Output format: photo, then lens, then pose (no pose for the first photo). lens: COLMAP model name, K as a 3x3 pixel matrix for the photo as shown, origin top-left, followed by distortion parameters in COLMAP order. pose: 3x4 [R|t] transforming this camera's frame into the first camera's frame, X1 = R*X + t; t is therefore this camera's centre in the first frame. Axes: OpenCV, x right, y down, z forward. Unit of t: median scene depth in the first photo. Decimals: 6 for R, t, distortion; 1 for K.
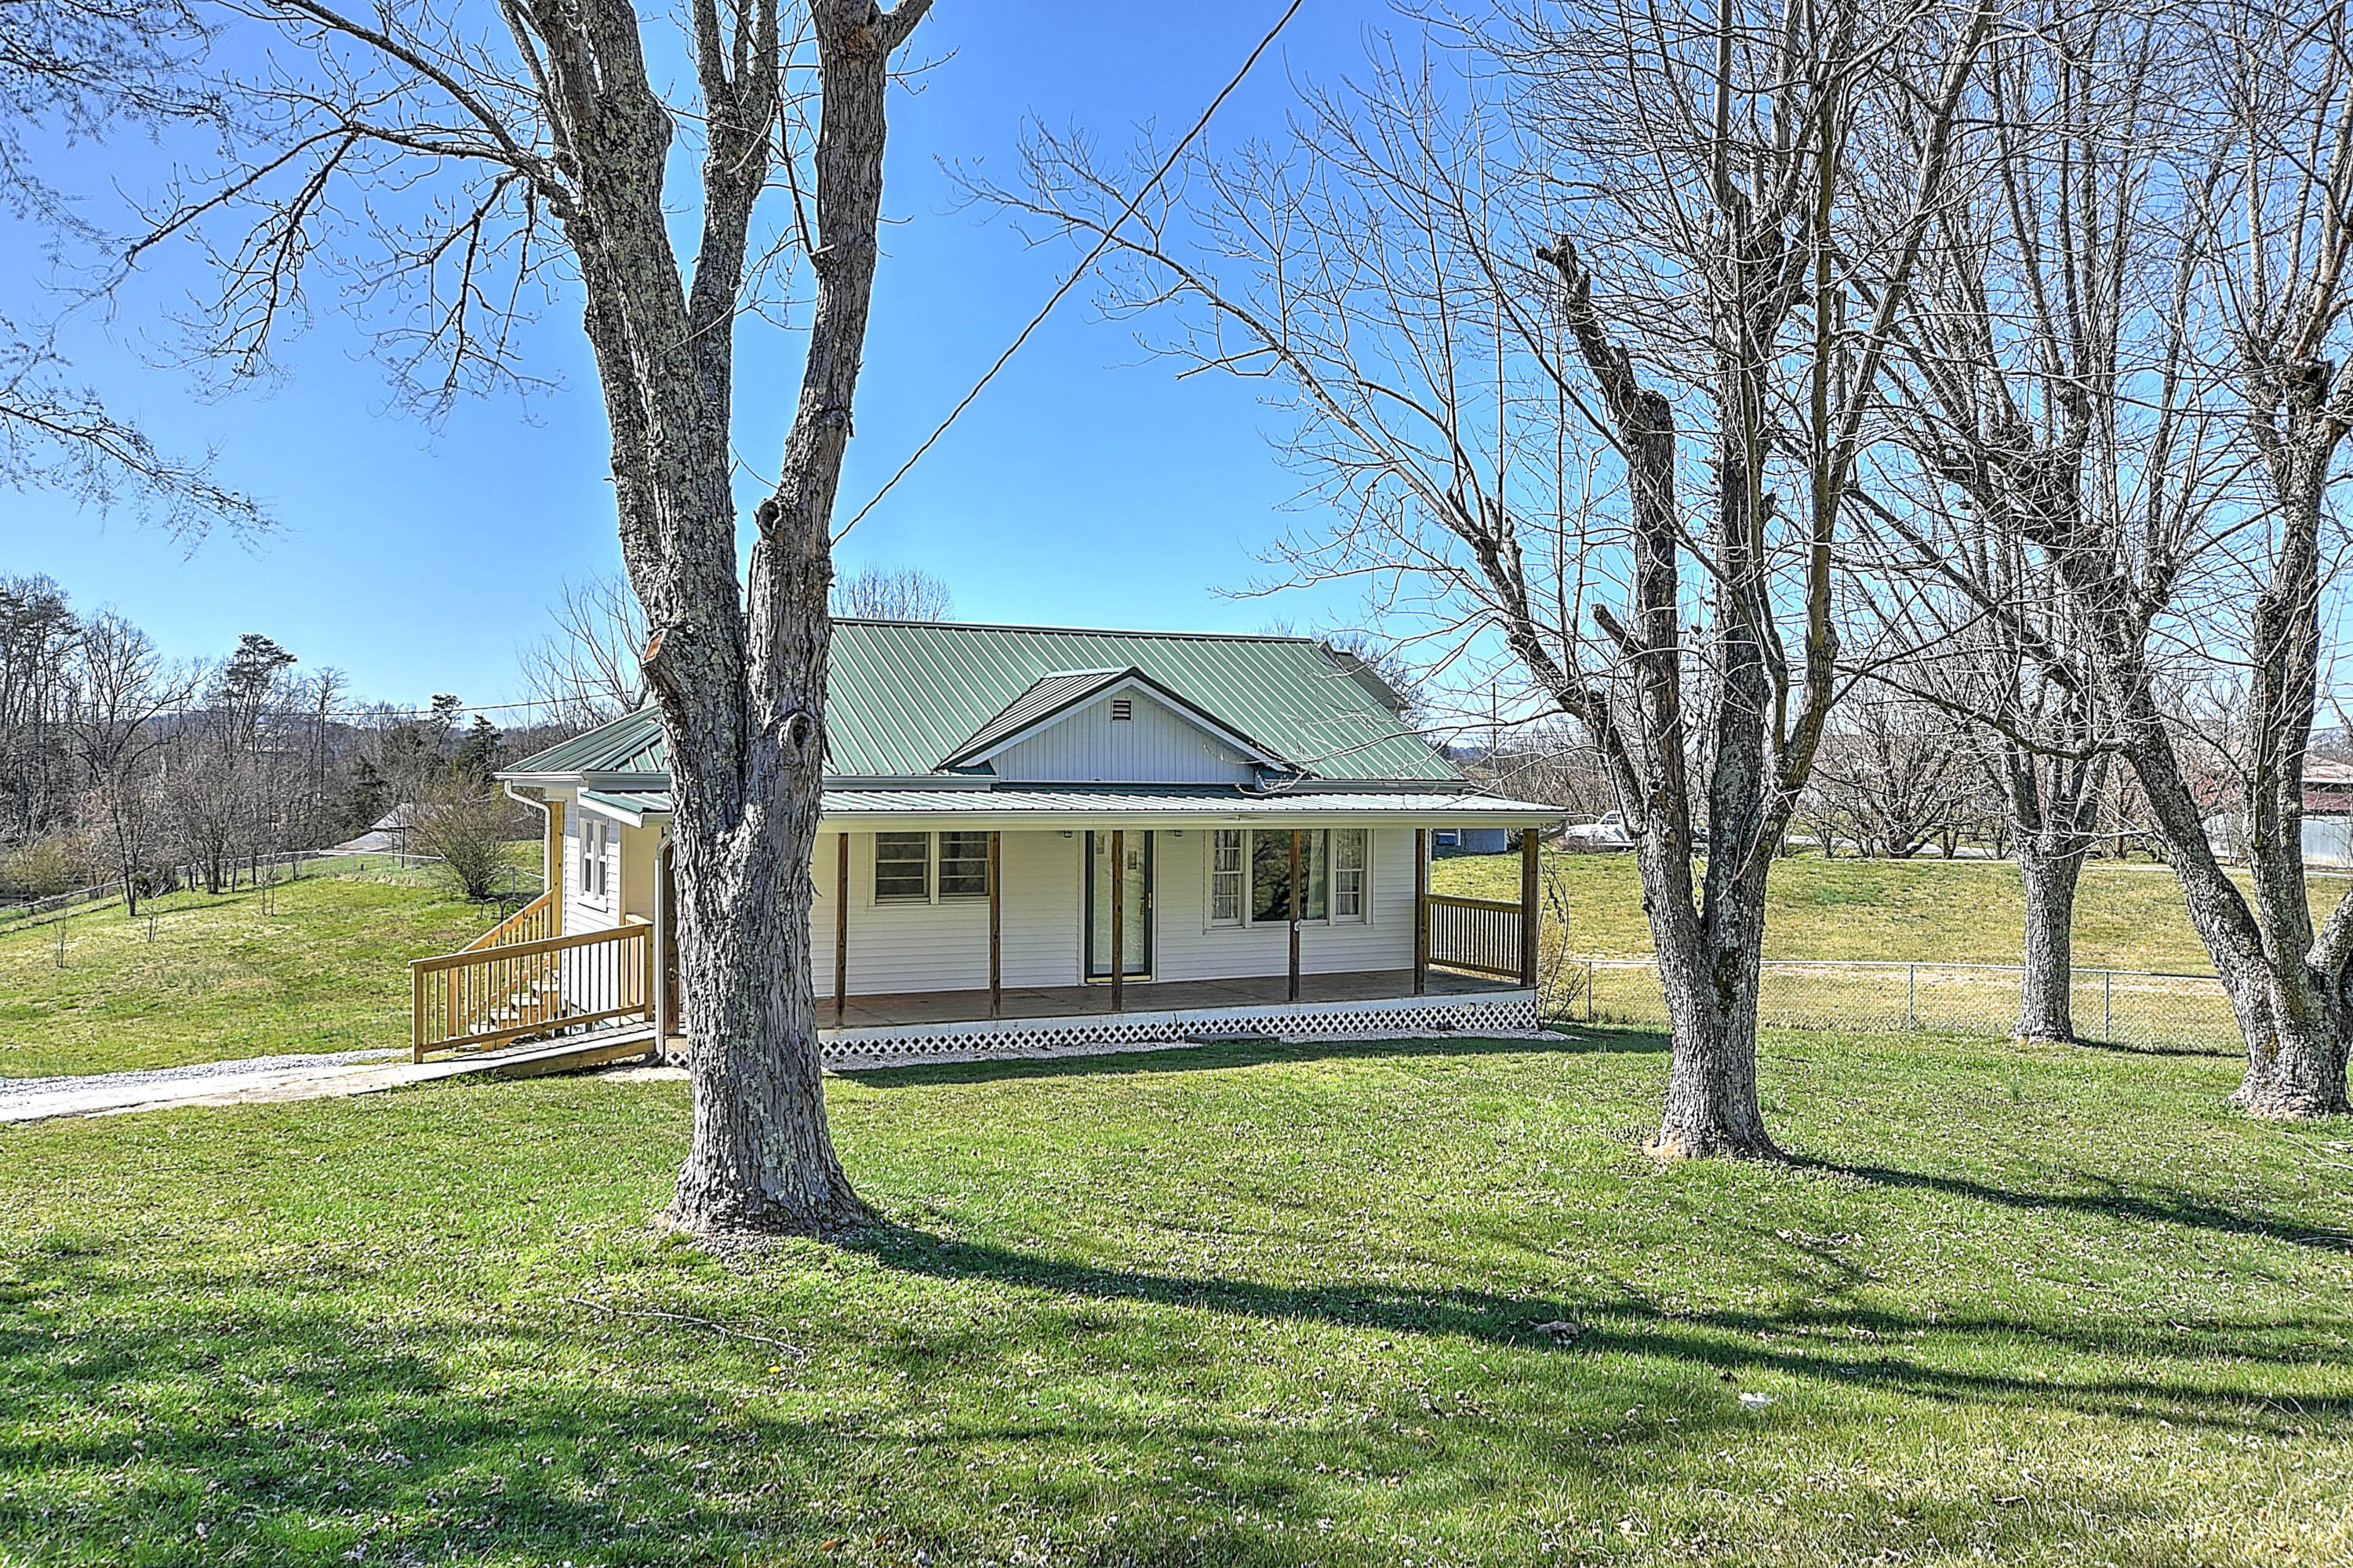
lens RADIAL K [[1940.6, 0, 1151.4], [0, 1940.6, 786.4], [0, 0, 1]] dist [0.002983, 0.033859]
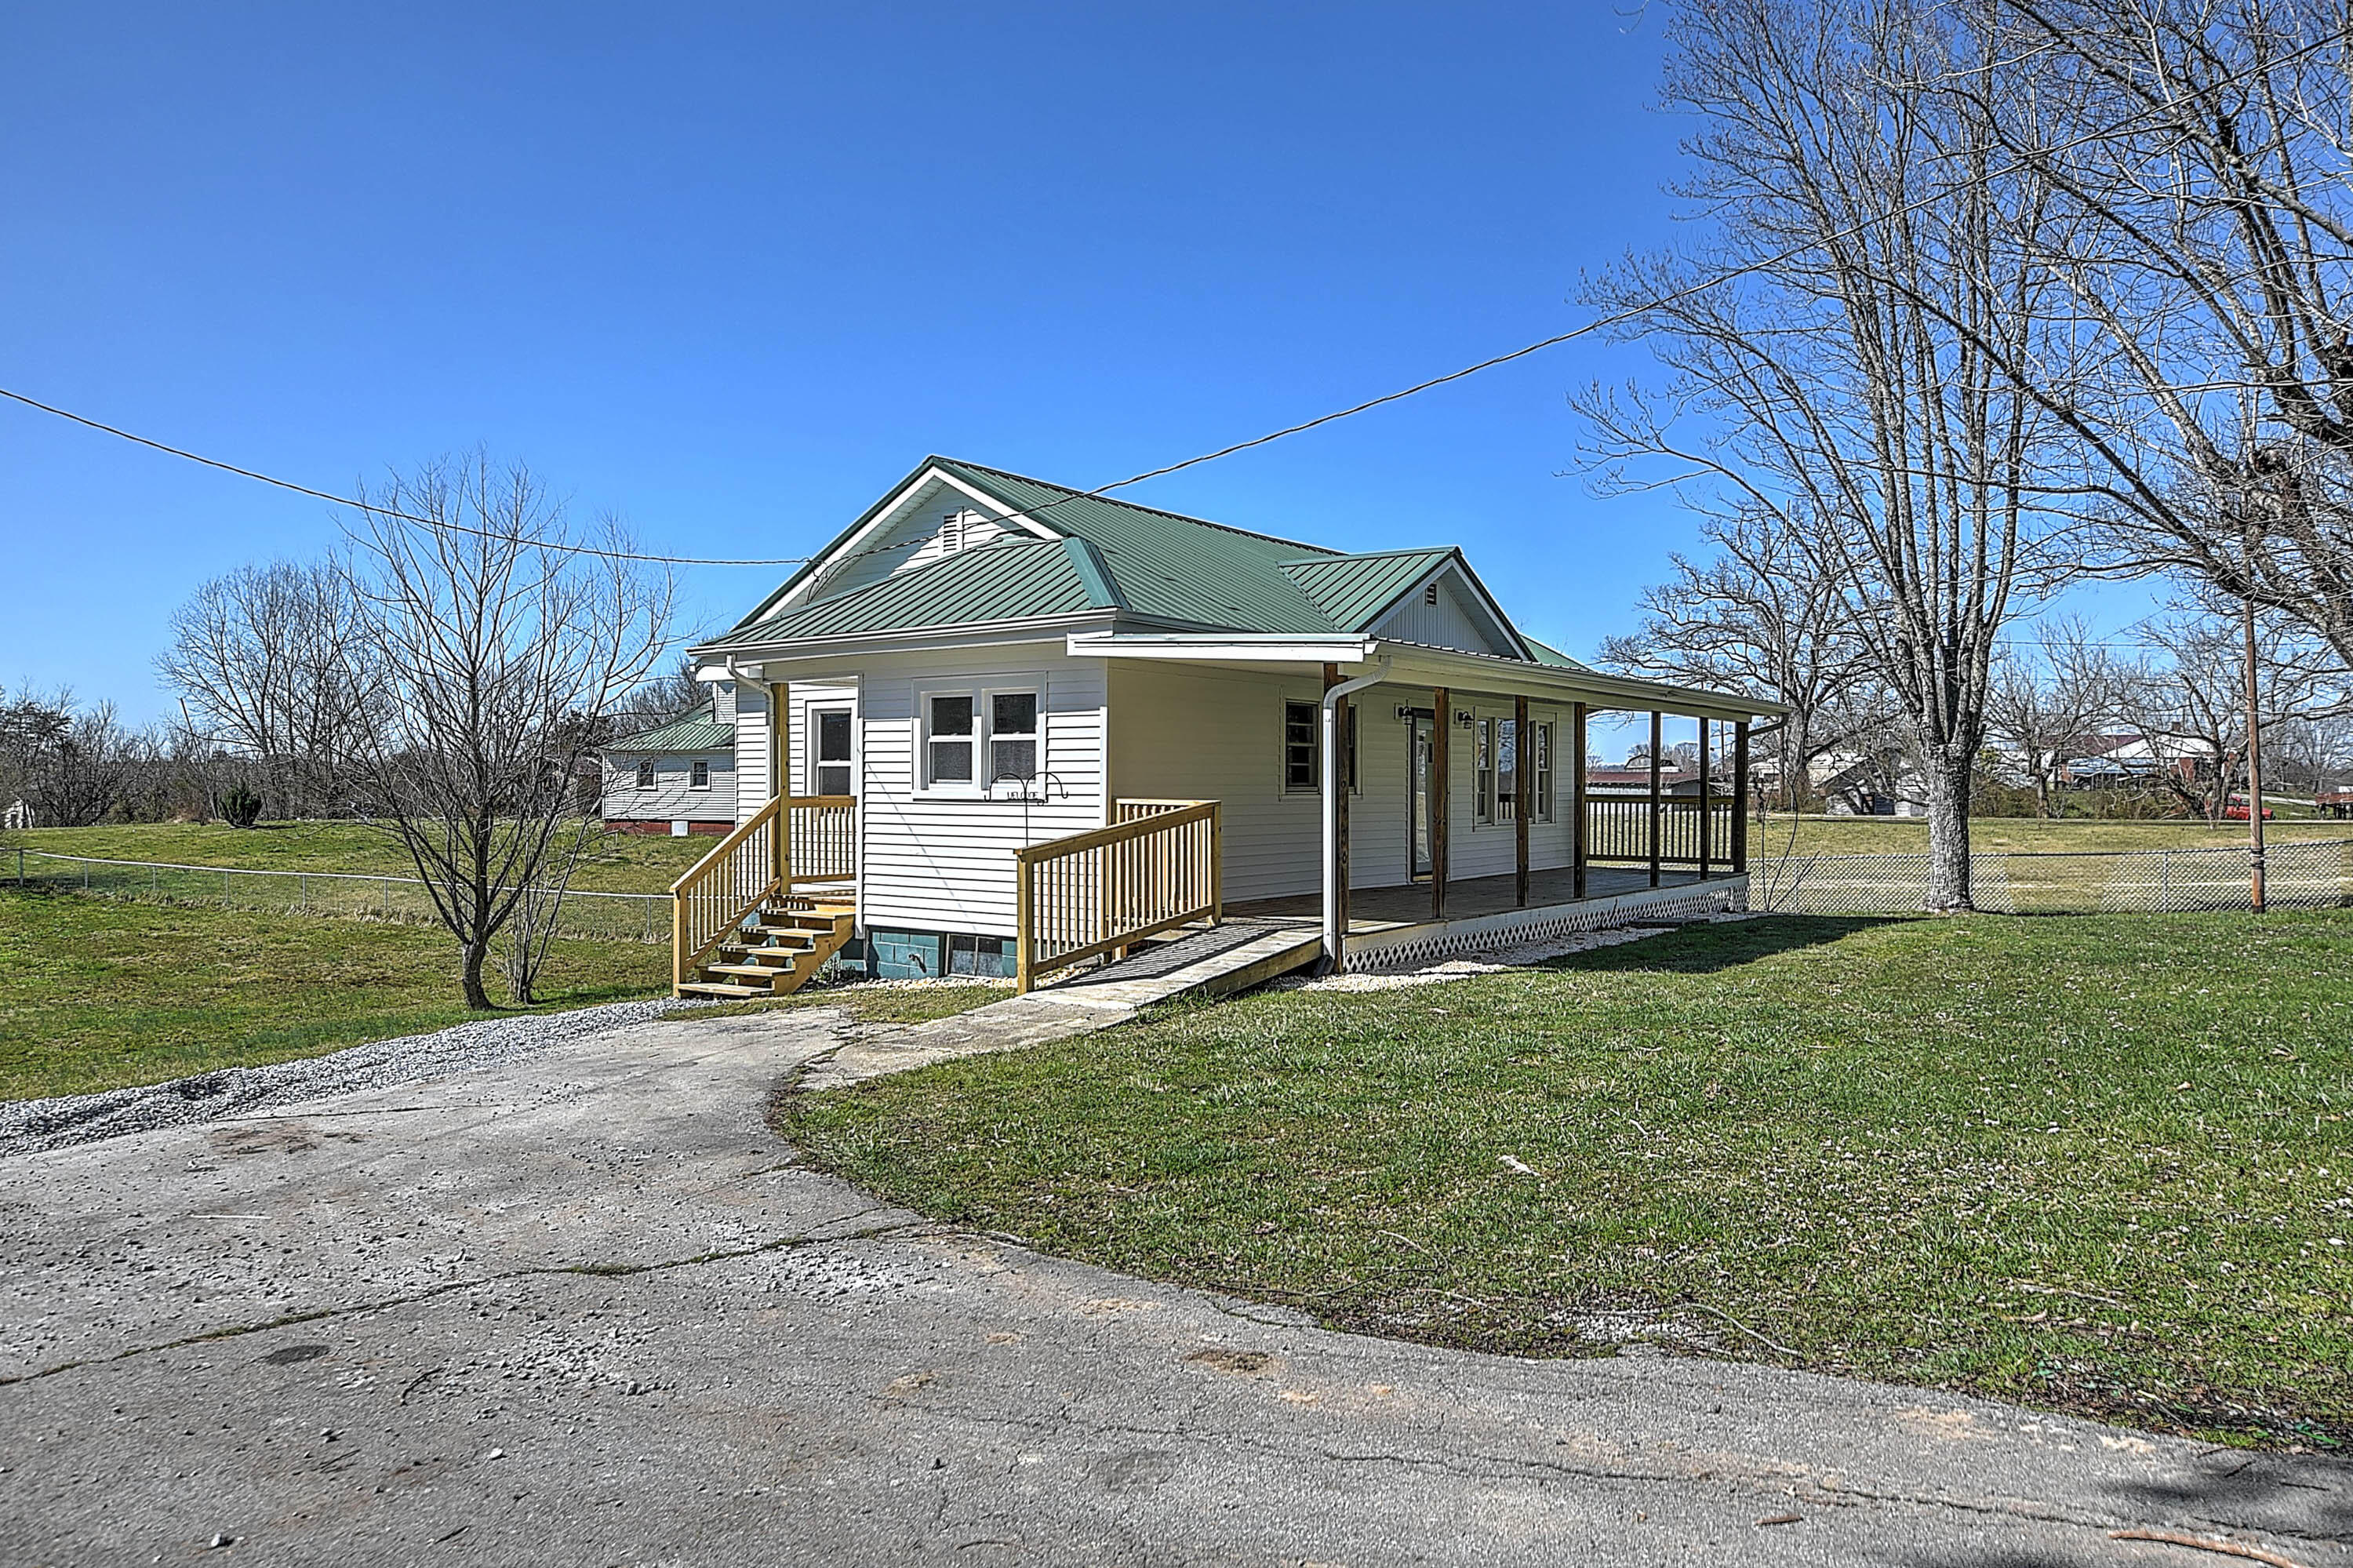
lens RADIAL K [[1569.9, 0, 1161.7], [0, 1569.9, 791.5], [0, 0, 1]] dist [0.007884, 0.008390]
pose [[0.900888, -0.009606, 0.433946, -0.496627], [0.010119, 0.999948, 0.001127, 0.058421], [-0.433934, 0.003376, 0.900938, 0.387313]]
